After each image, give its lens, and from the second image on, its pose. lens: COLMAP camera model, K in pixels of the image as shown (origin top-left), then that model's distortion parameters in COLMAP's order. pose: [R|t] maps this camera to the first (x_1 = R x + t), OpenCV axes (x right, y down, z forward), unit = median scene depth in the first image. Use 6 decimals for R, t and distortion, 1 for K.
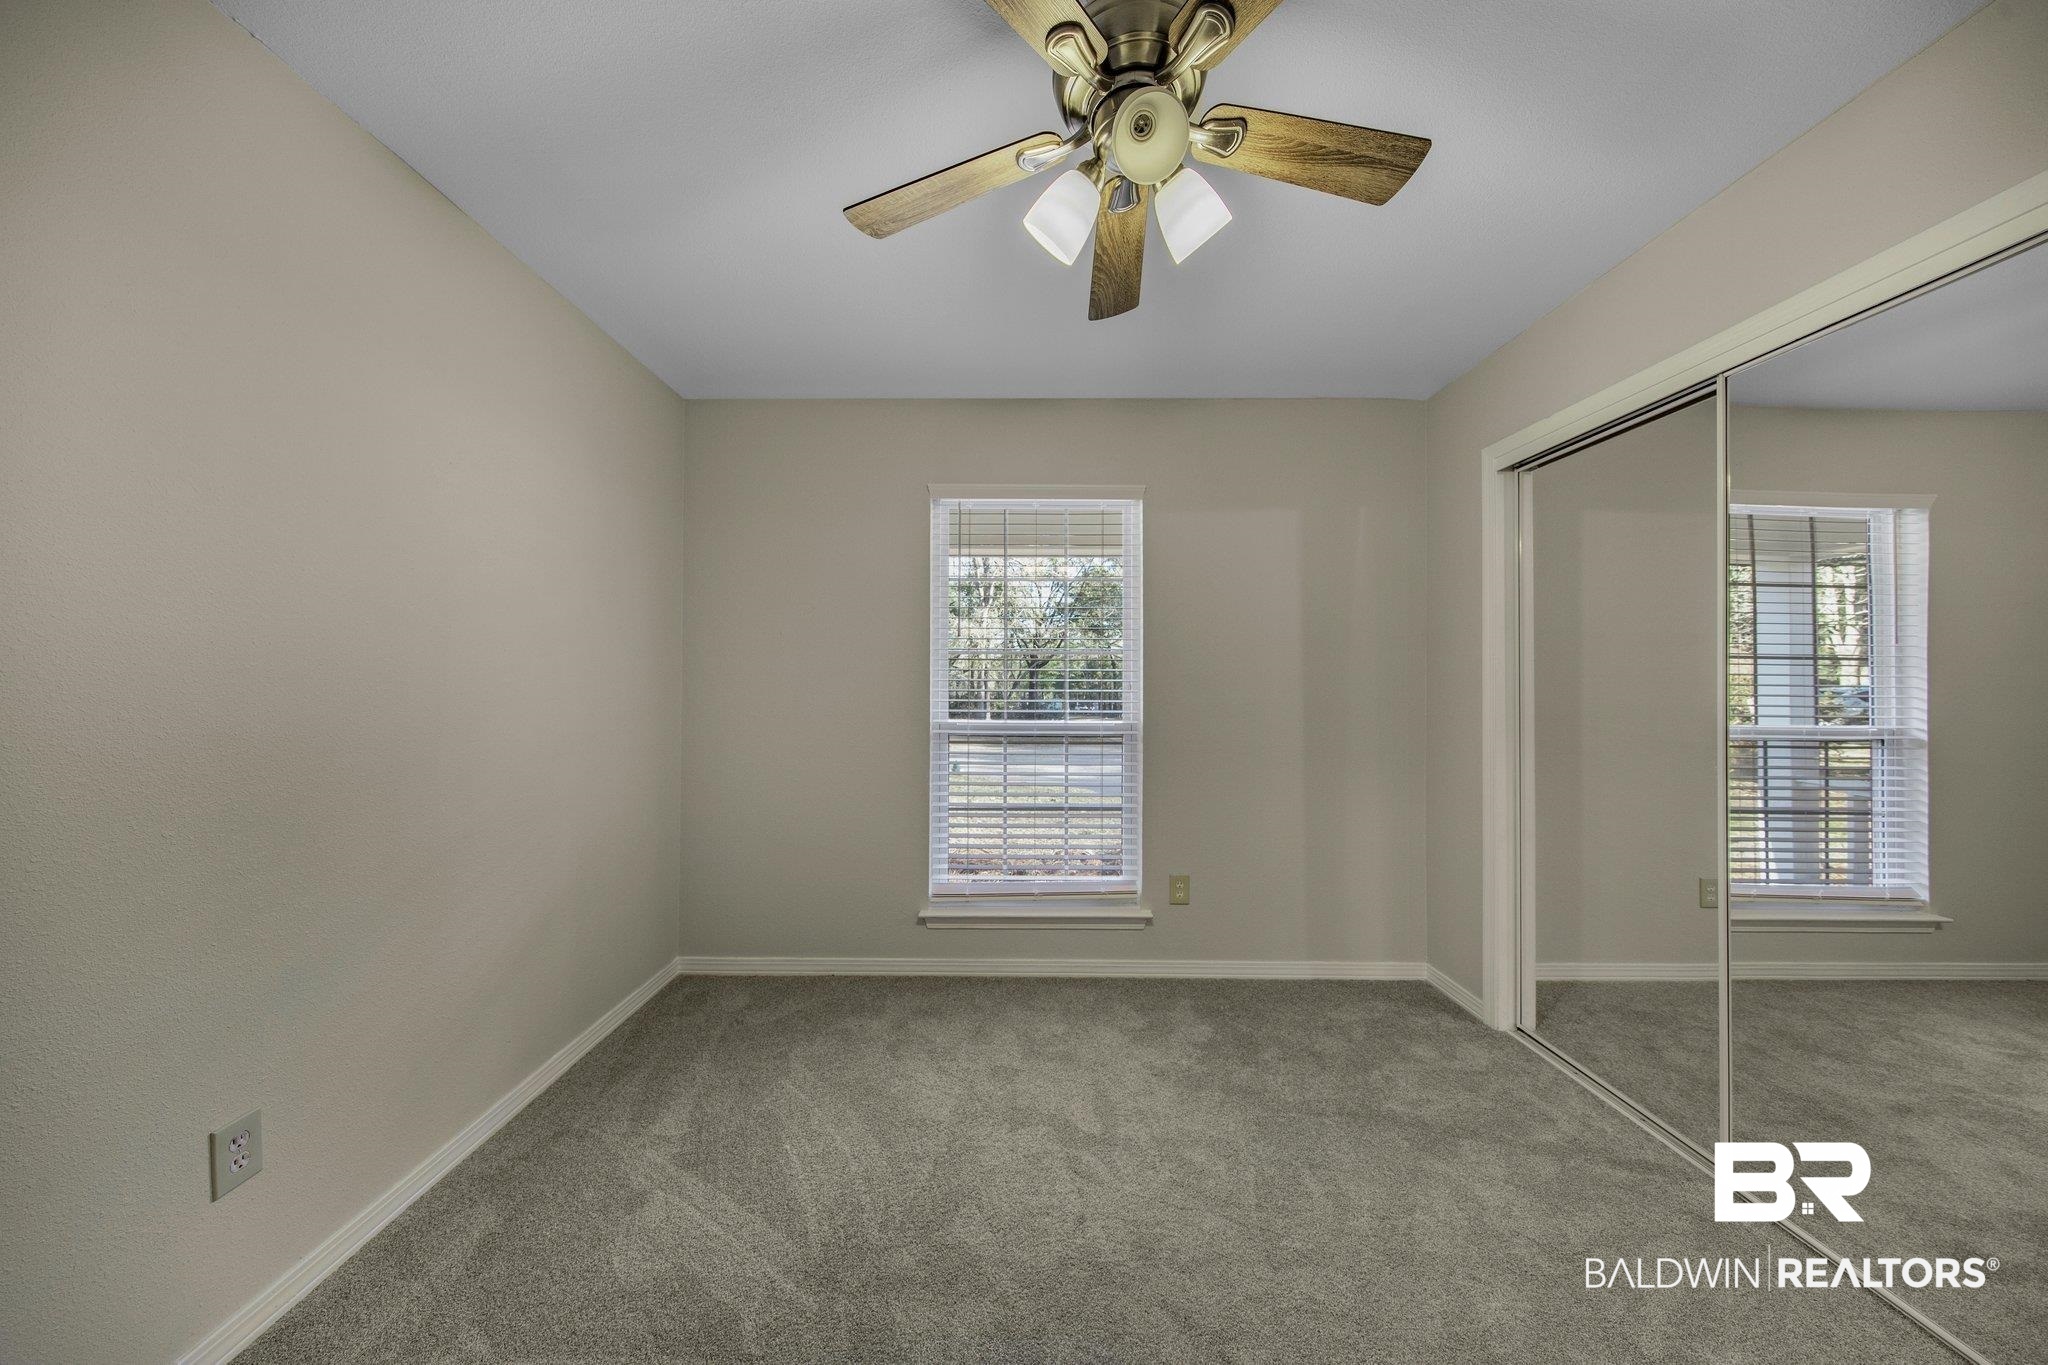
lens RADIAL K [[679.4, 0, 1036.5], [0, 679.4, 678.7], [0, 0, 1]] dist [-0.001164, -0.000238]
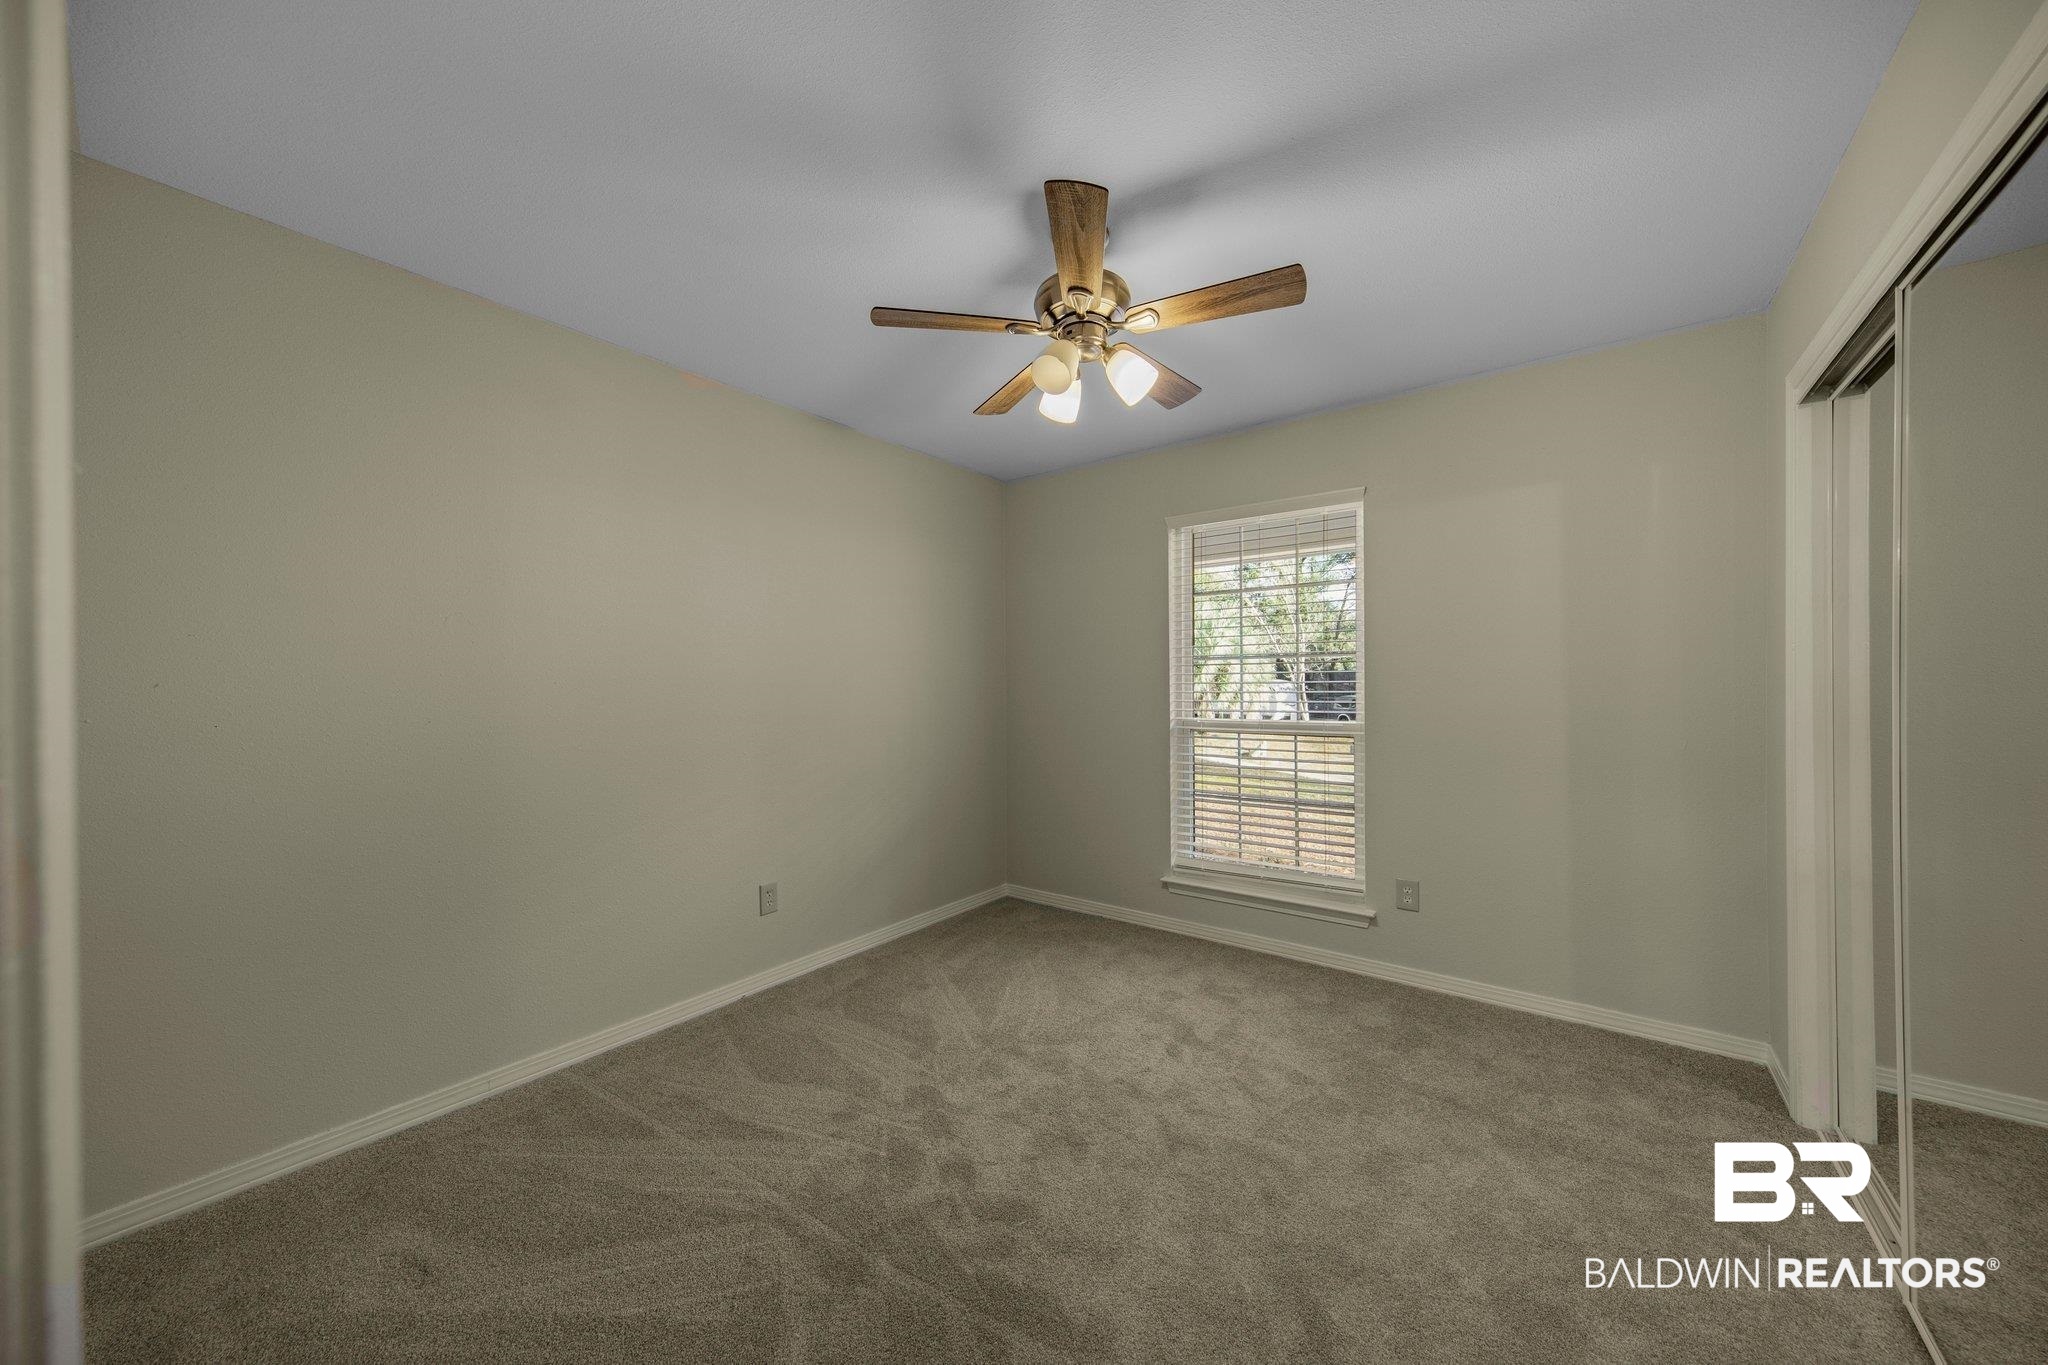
lens RADIAL K [[759.5, 0, 1016.6], [0, 759.5, 686.2], [0, 0, 1]] dist [0.015317, -0.000338]
pose [[0.789633, -0.006594, -0.613545, 0.495557], [0.006944, 0.999974, -0.001810, 0.009418], [0.613541, -0.002831, 0.789658, -0.237435]]
